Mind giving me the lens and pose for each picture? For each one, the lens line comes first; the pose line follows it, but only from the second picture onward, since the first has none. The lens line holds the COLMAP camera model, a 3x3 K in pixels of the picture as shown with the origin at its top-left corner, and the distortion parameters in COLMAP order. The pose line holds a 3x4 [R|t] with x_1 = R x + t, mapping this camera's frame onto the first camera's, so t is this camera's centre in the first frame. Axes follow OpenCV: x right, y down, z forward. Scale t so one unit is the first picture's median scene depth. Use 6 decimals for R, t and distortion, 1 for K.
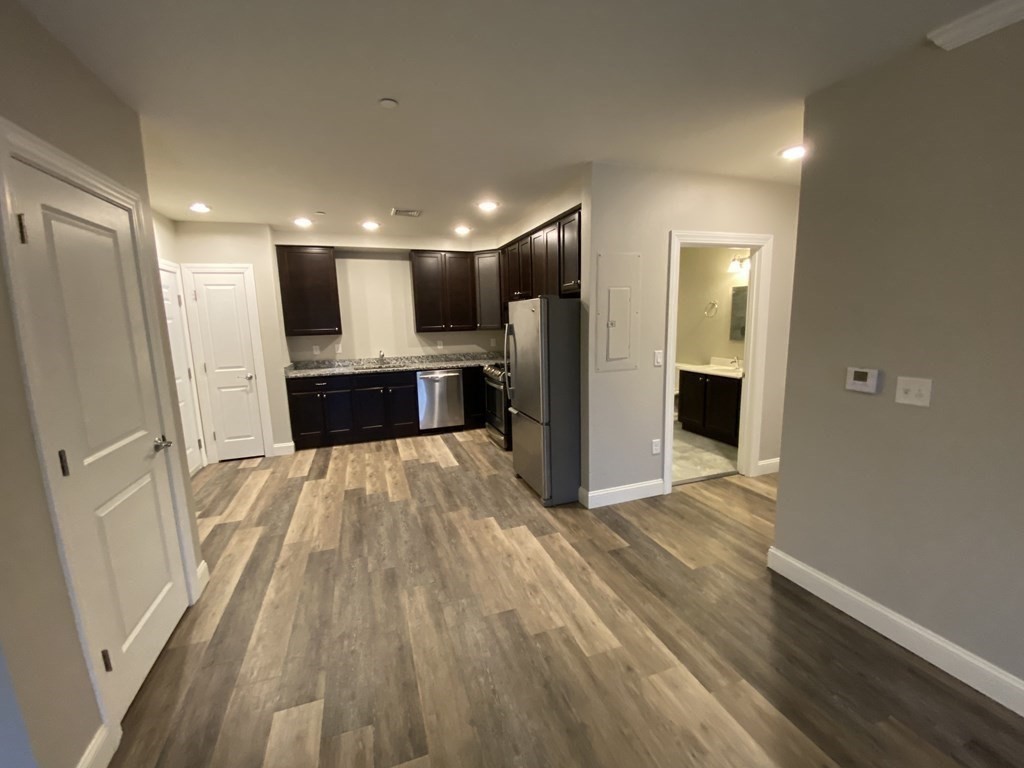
lens RADIAL K [[417.1, 0, 511.9], [0, 417.1, 381.0], [0, 0, 1]] dist [0.009003, -0.013722]
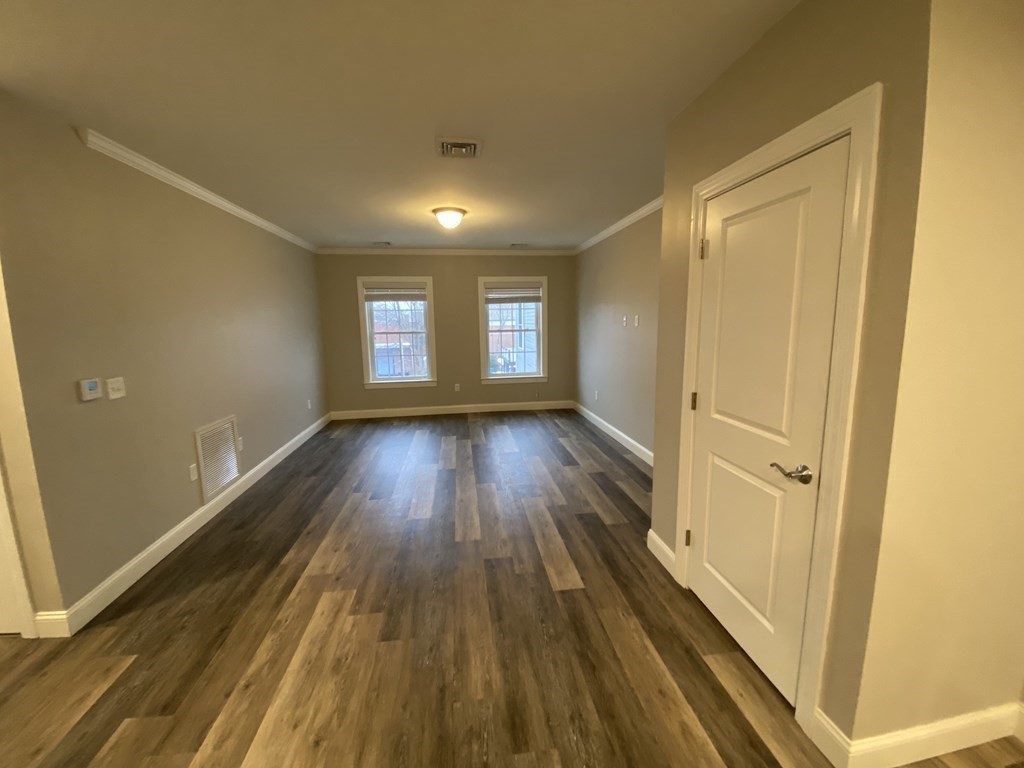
lens RADIAL K [[417.1, 0, 511.9], [0, 417.1, 381.0], [0, 0, 1]] dist [0.009003, -0.013722]
pose [[-0.976229, 0.013188, 0.216339, -0.249581], [0.077282, 0.953721, 0.290593, -0.122602], [-0.202495, 0.300405, -0.932069, 0.841185]]
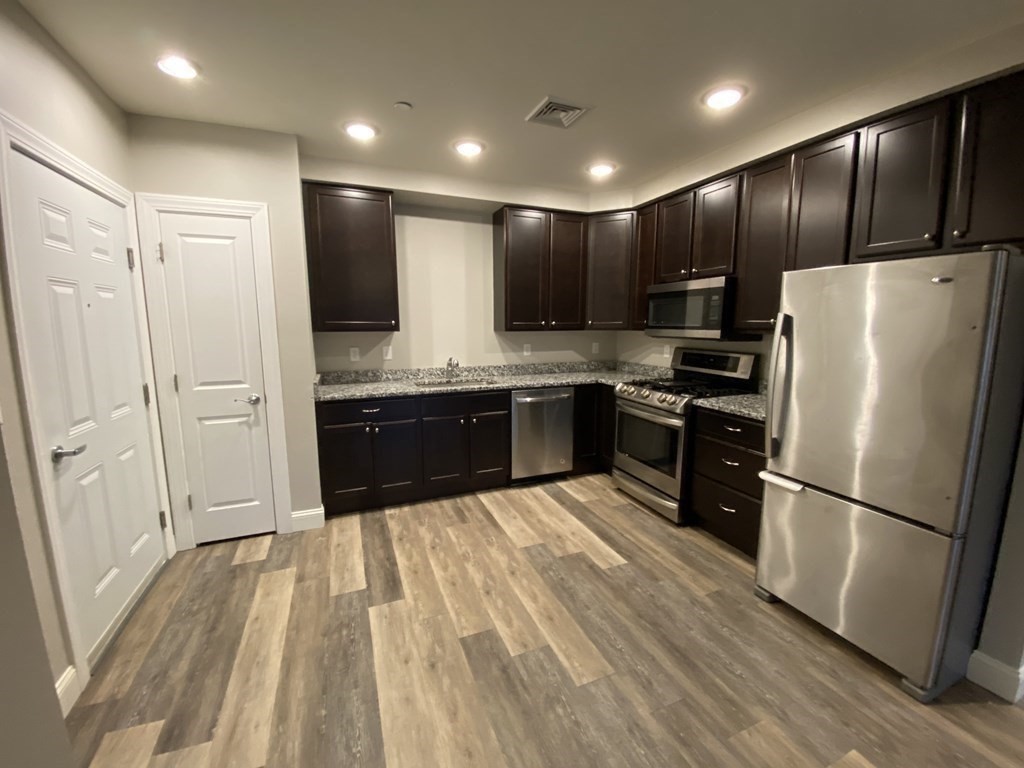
lens RADIAL K [[417.1, 0, 511.9], [0, 417.1, 381.0], [0, 0, 1]] dist [0.009003, -0.013722]
pose [[0.998534, 0.020416, 0.050135, -0.330678], [-0.019986, 0.999759, -0.009059, -0.040854], [-0.050308, 0.008044, 0.998701, 0.442171]]
